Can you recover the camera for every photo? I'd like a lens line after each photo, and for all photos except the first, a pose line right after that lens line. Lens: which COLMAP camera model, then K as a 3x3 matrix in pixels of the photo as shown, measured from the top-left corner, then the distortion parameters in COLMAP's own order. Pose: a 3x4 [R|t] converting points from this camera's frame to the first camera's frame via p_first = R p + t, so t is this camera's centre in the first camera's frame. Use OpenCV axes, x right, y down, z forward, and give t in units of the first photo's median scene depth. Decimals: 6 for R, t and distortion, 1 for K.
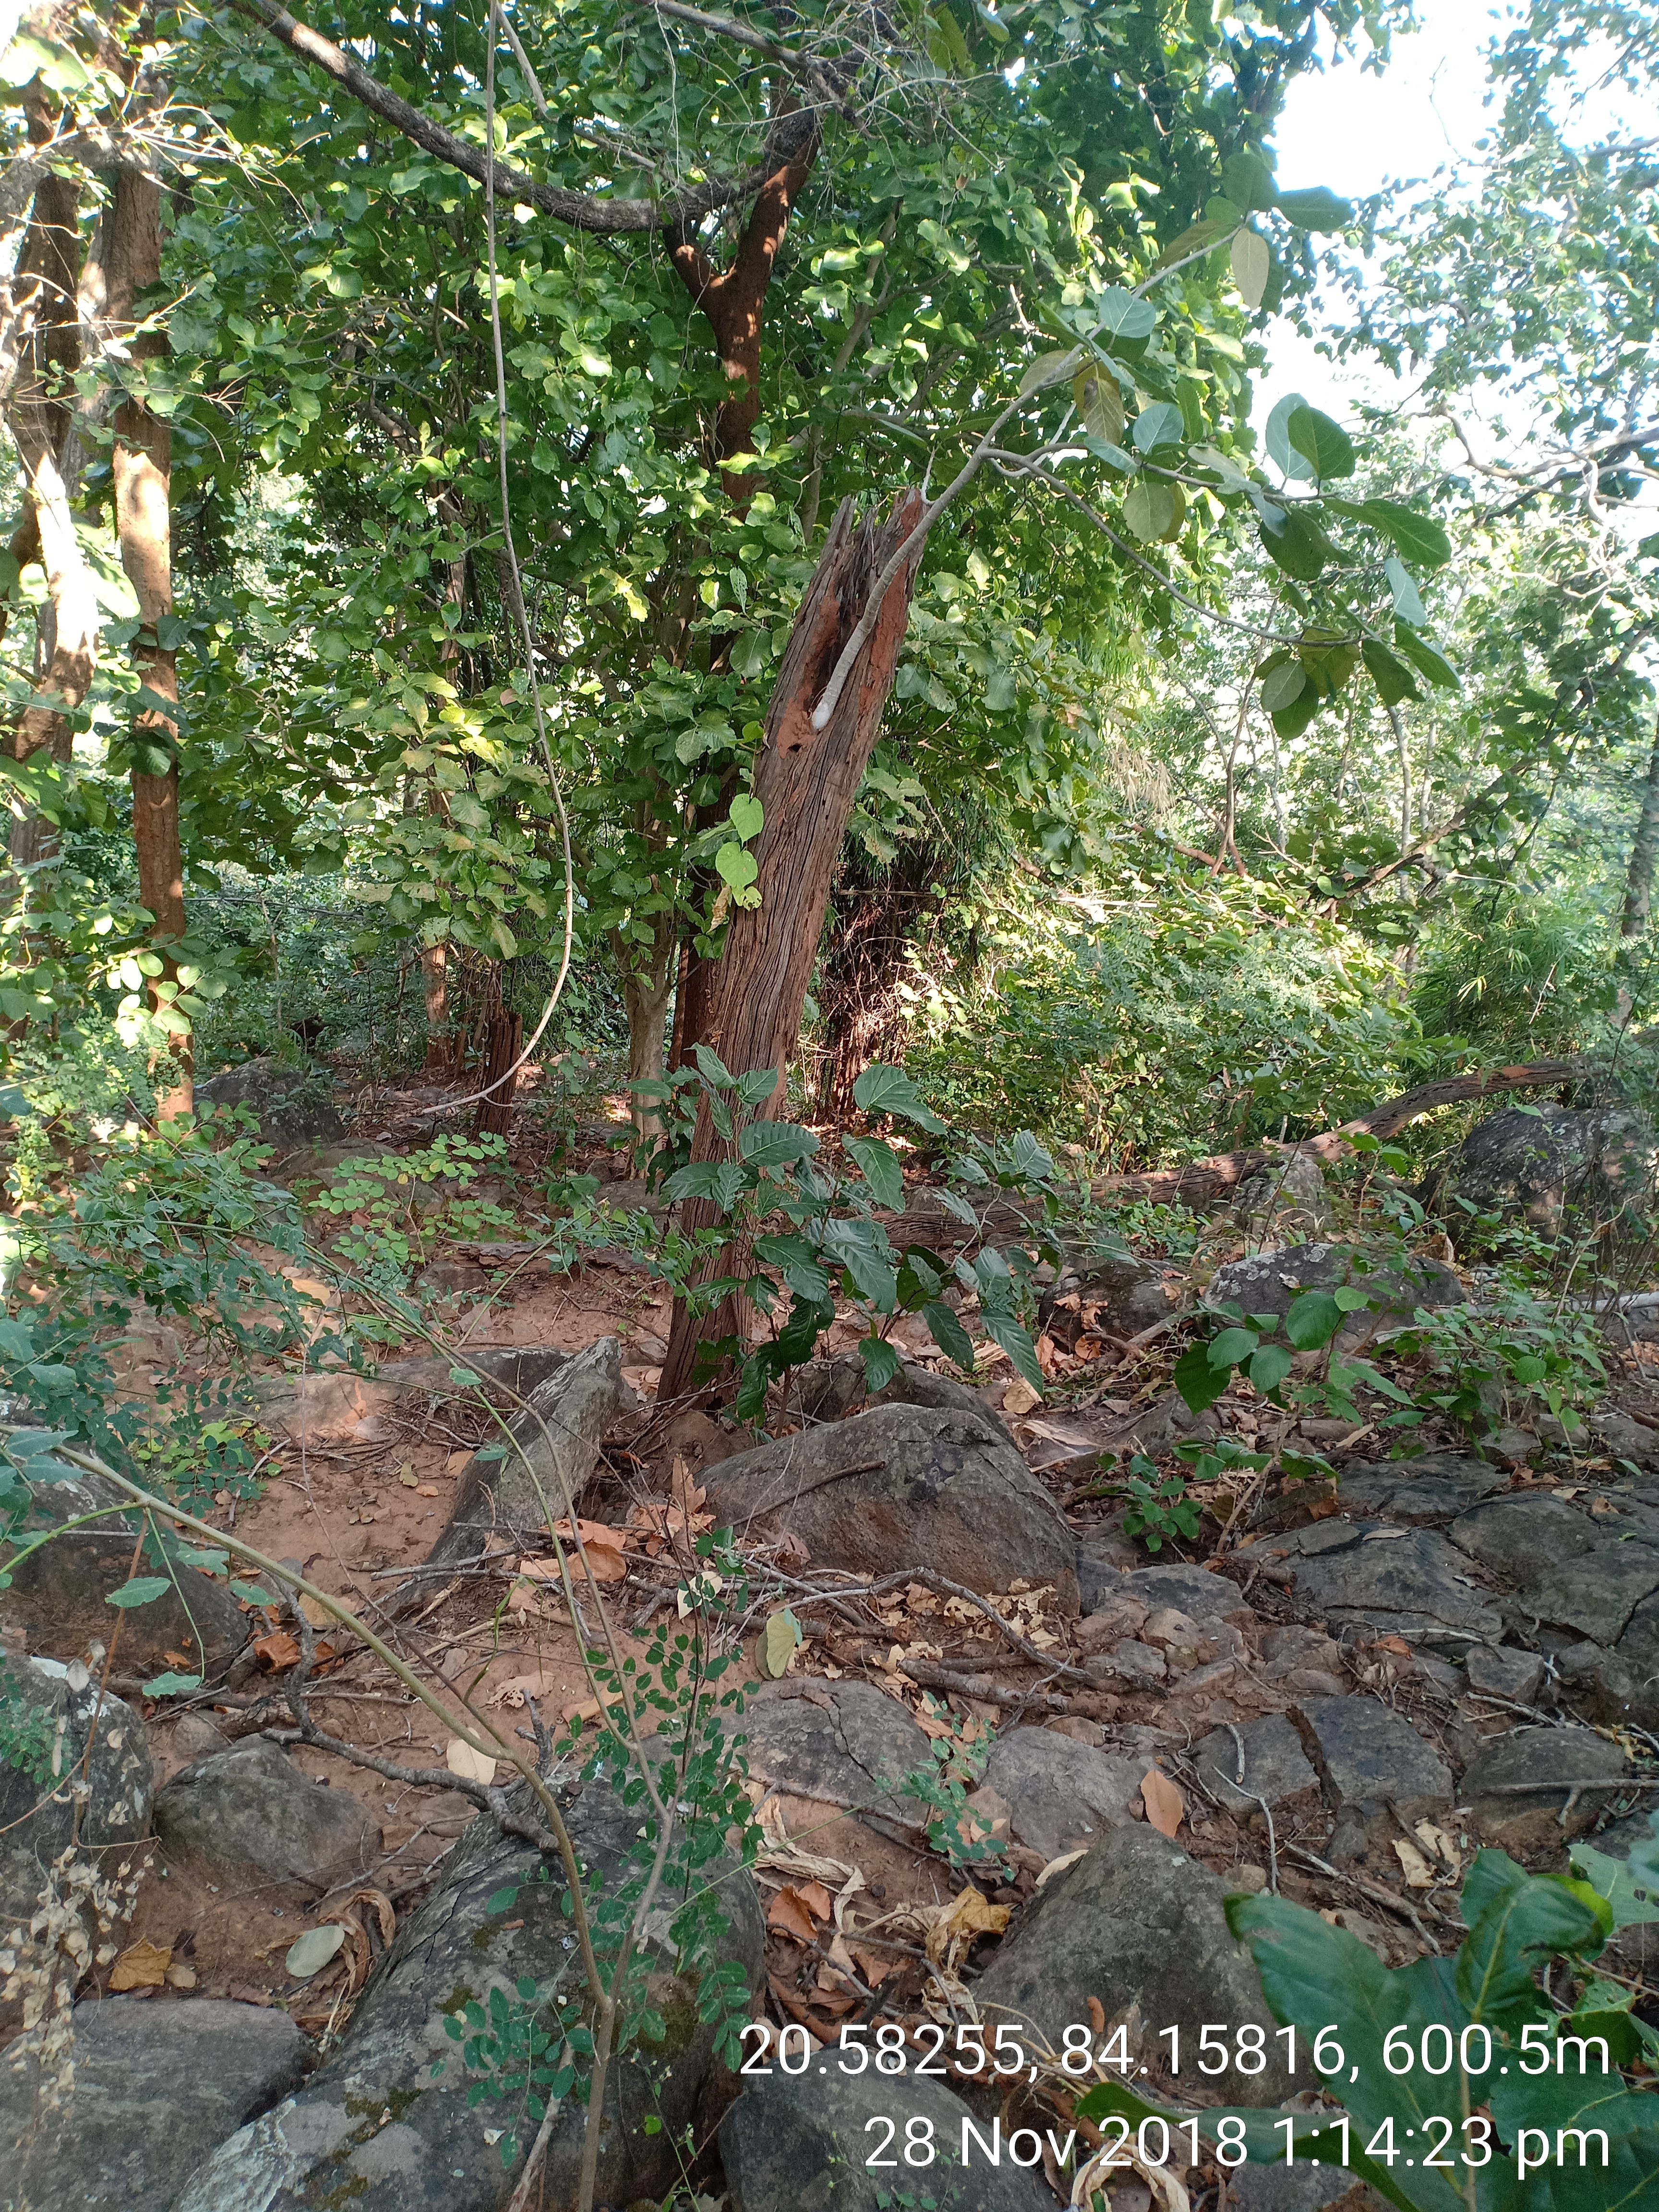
lens RADIAL K [[1708.6, 0, 832.5], [0, 1708.6, 1107.3], [0, 0, 1]] dist [0.118489, -0.217464]
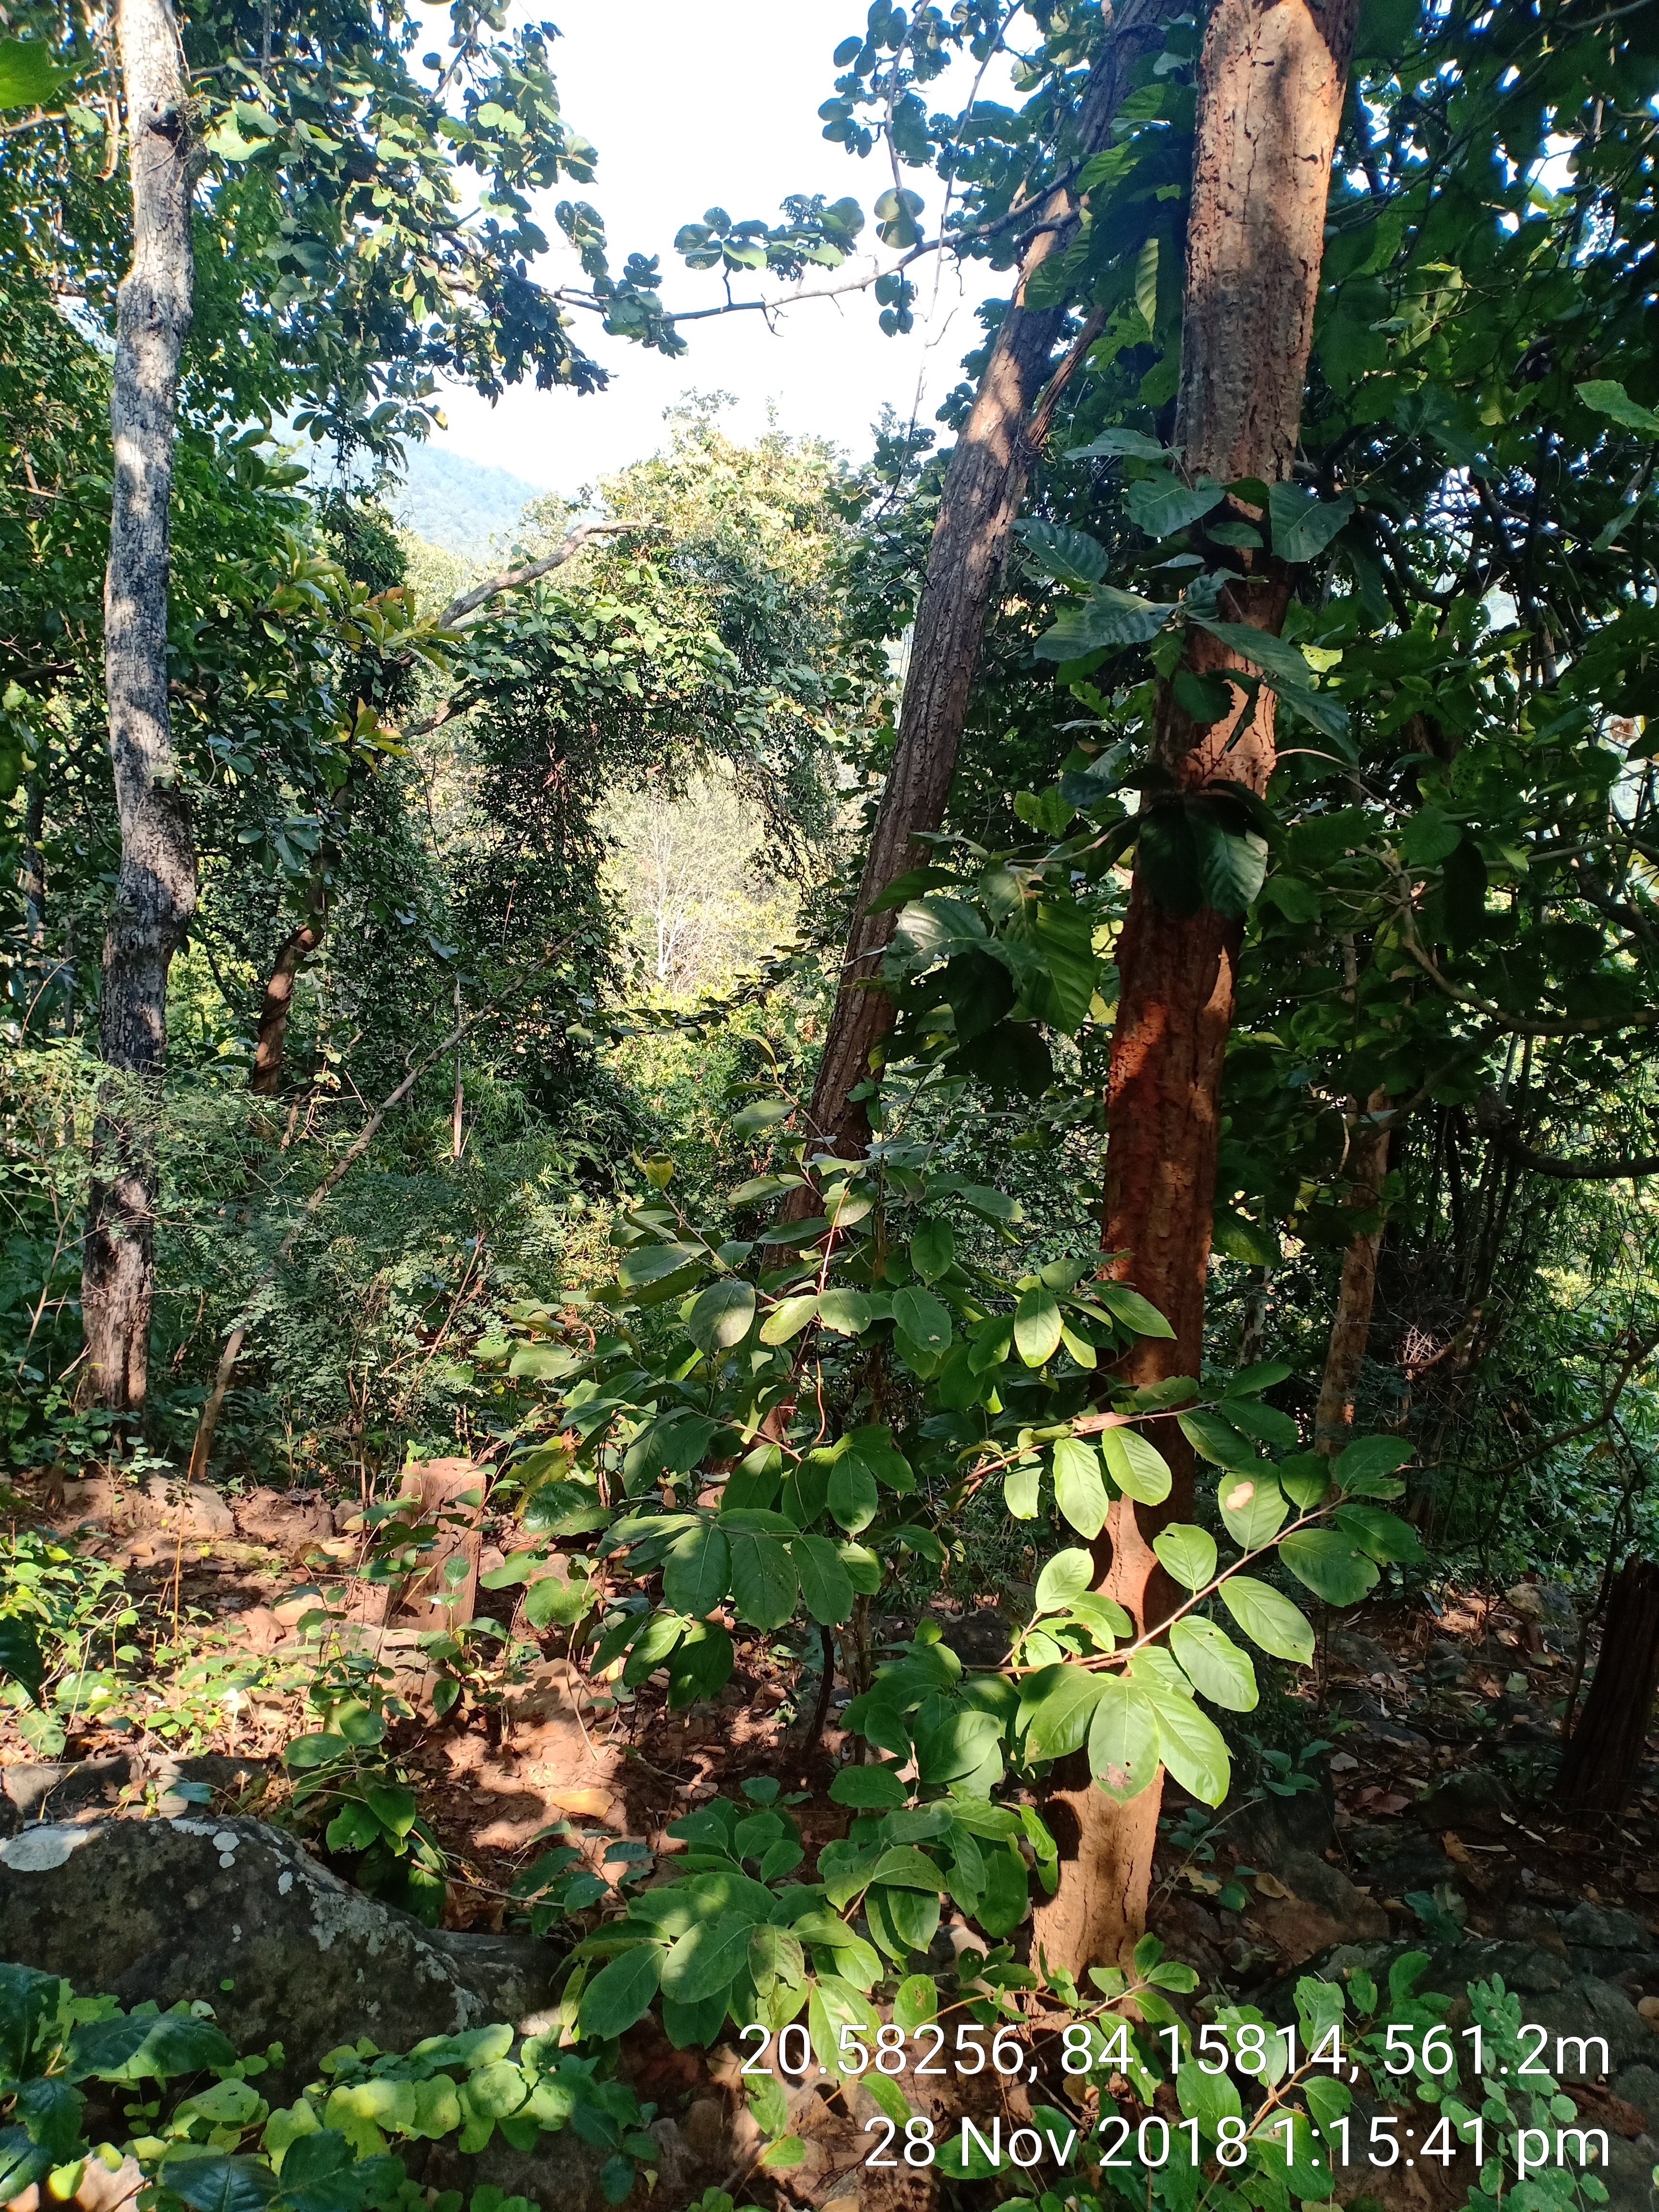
lens RADIAL K [[1708.6, 0, 832.5], [0, 1708.6, 1107.3], [0, 0, 1]] dist [0.118489, -0.217464]
pose [[0.915026, 0.012937, -0.403188, -0.318867], [-0.113590, 0.967306, -0.226751, -0.068081], [0.387072, 0.253281, 0.886580, 0.673551]]
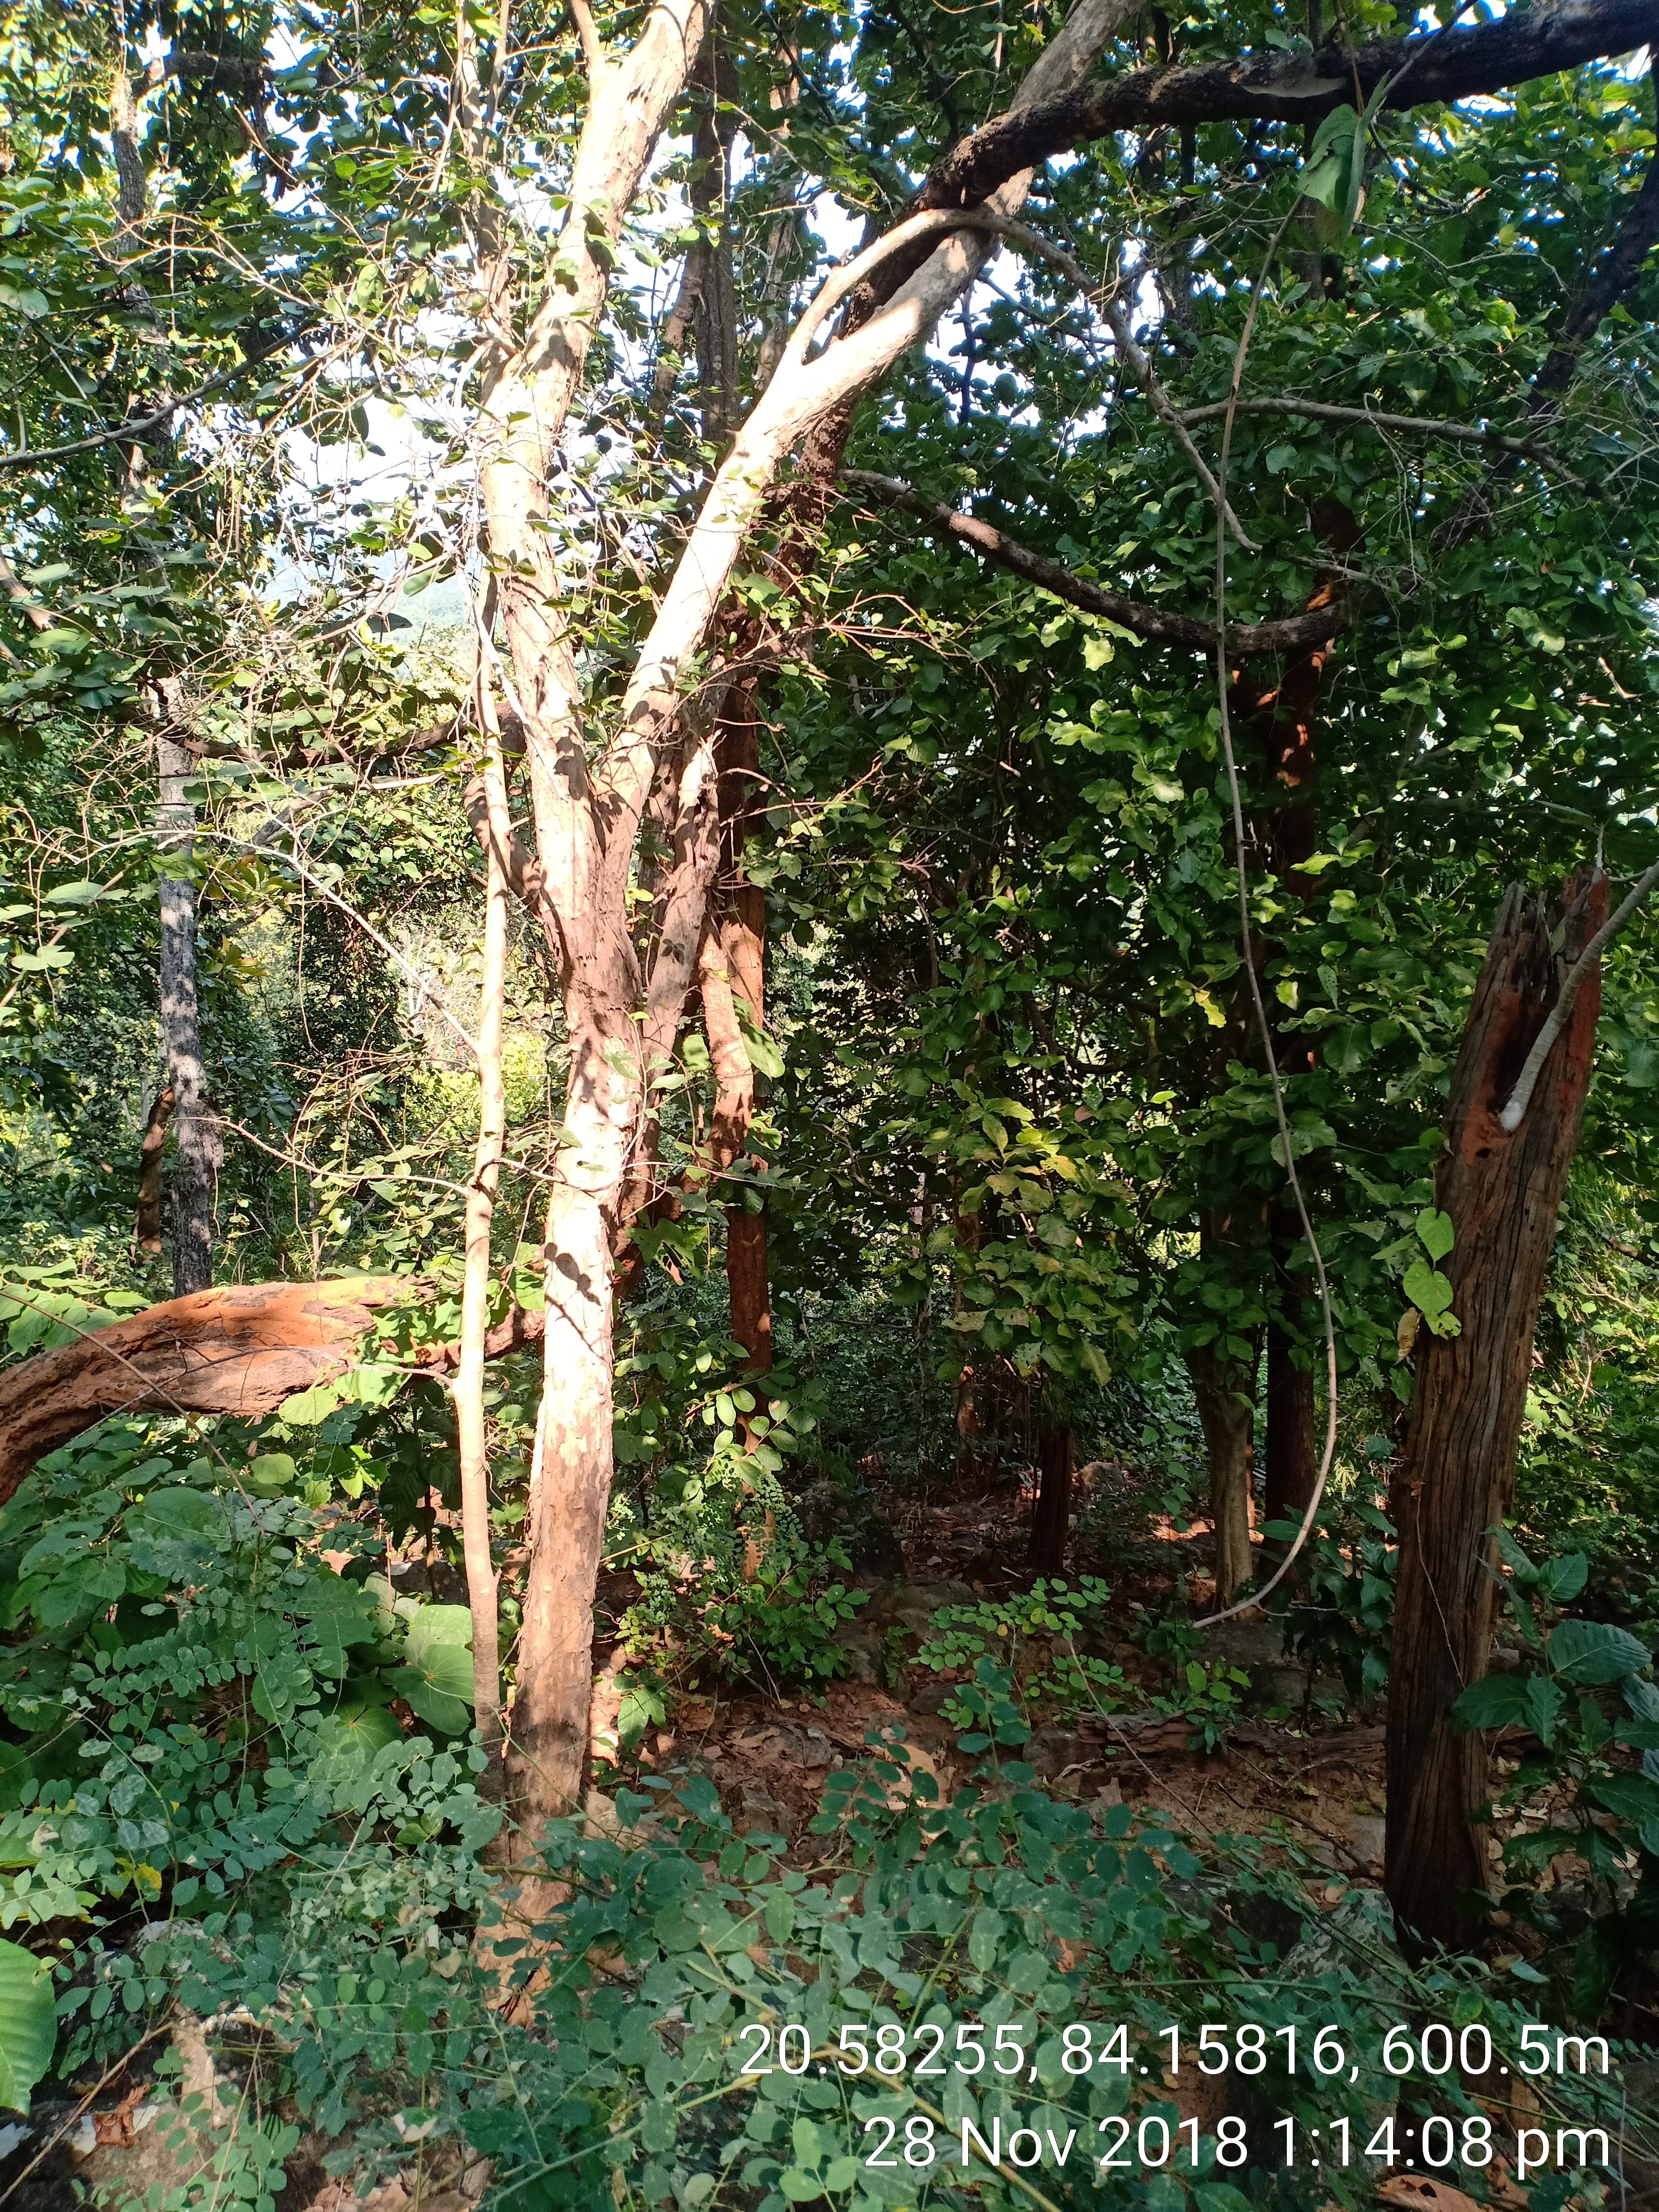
lens RADIAL K [[1708.6, 0, 832.5], [0, 1708.6, 1107.3], [0, 0, 1]] dist [0.118489, -0.217464]
pose [[0.961069, -0.075543, -0.265782, -0.066300], [0.013950, 0.973940, -0.226378, -0.022113], [0.275957, 0.213858, 0.937077, 0.041444]]
